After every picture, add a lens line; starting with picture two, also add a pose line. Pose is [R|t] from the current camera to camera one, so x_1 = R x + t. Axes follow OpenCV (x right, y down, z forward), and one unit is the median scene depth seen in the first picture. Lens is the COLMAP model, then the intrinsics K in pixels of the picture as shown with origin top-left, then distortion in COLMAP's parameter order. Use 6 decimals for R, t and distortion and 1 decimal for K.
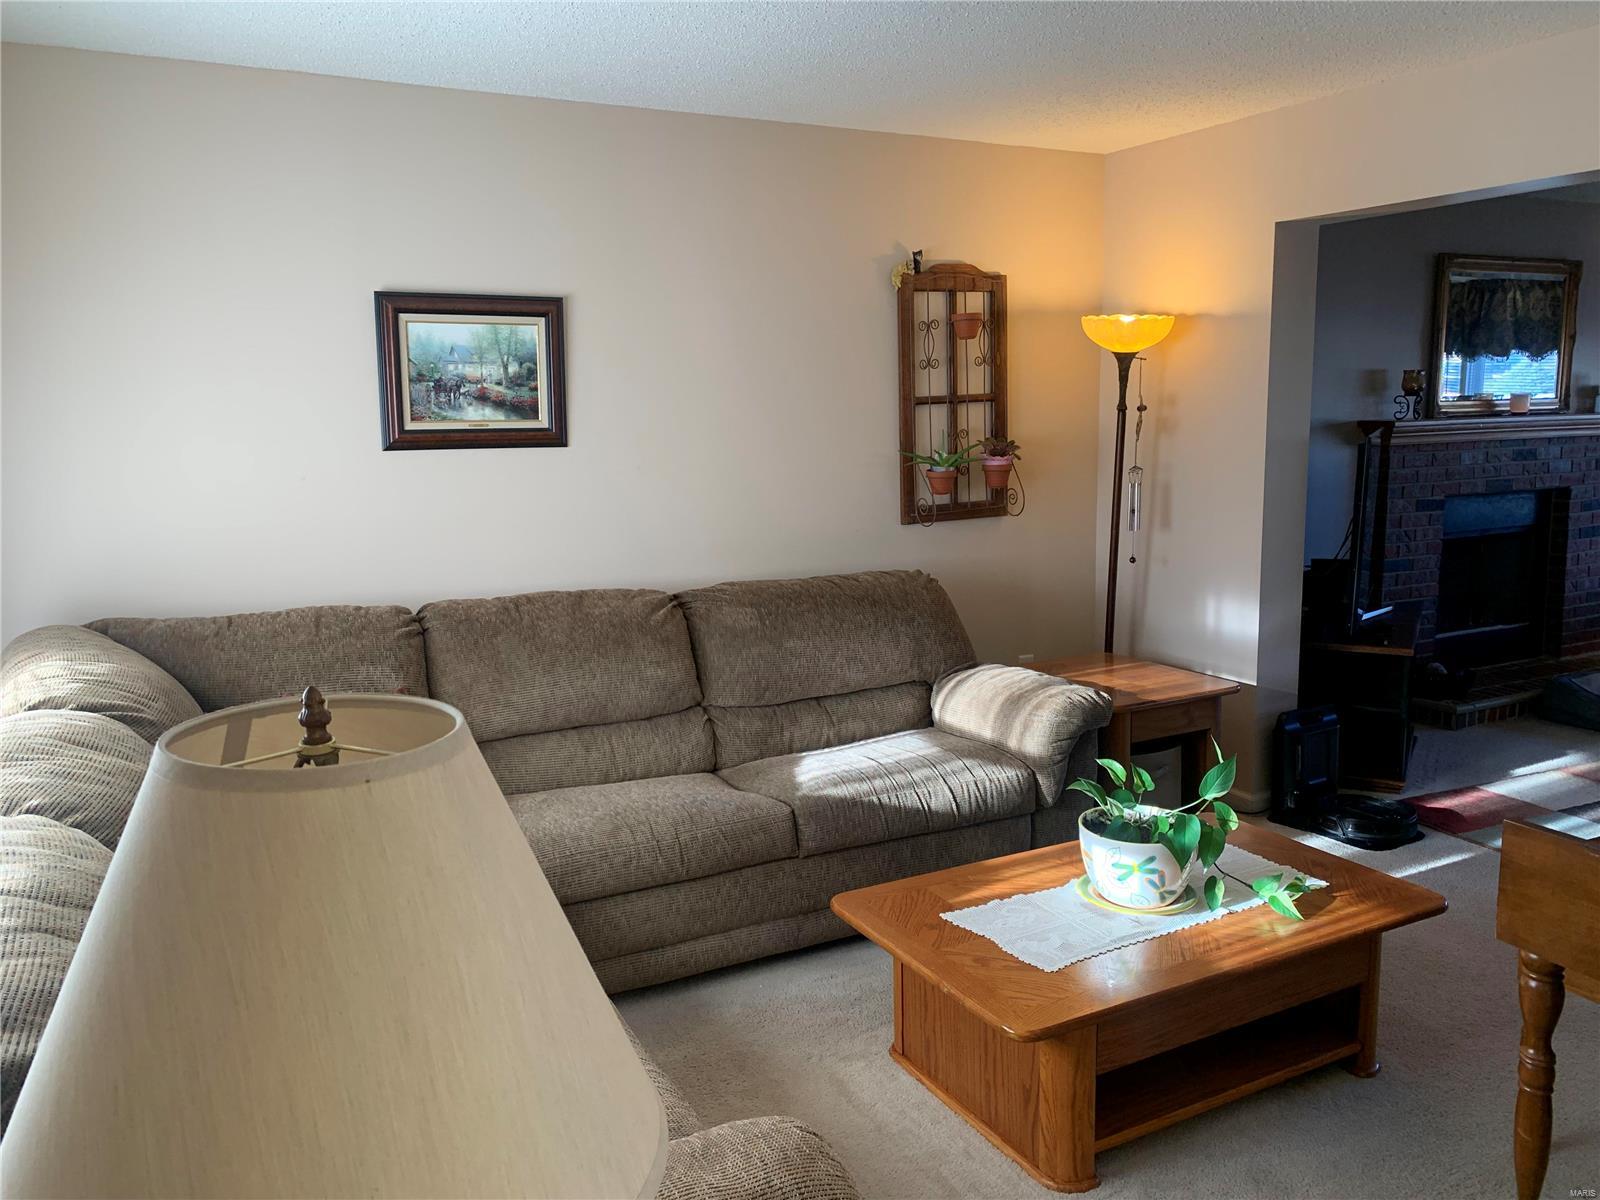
lens RADIAL K [[1216.3, 0, 801.0], [0, 1216.3, 587.6], [0, 0, 1]] dist [0.082848, -0.131426]
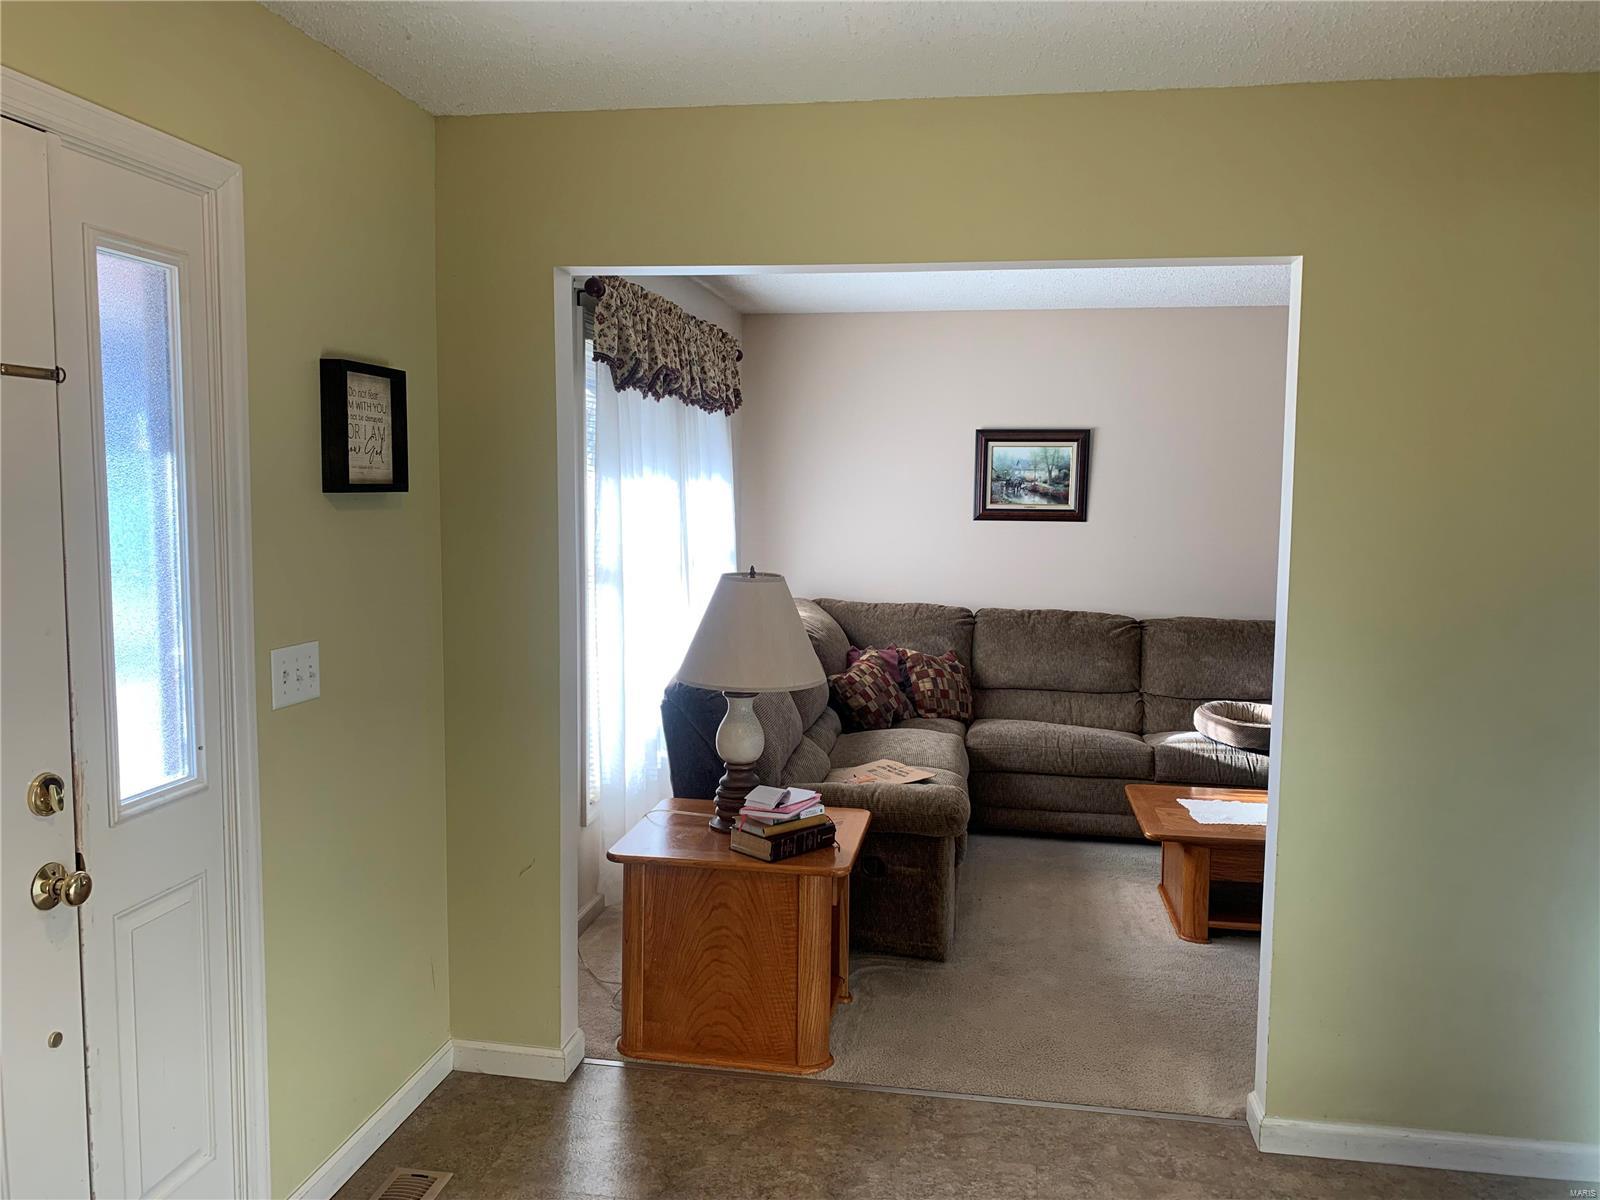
lens RADIAL K [[1216.3, 0, 801.0], [0, 1216.3, 587.6], [0, 0, 1]] dist [0.082848, -0.131426]
pose [[0.801164, 0.075119, -0.593711, 0.483285], [-0.109185, 0.993787, -0.021598, 0.045816], [0.588400, 0.082127, 0.804389, -0.508430]]
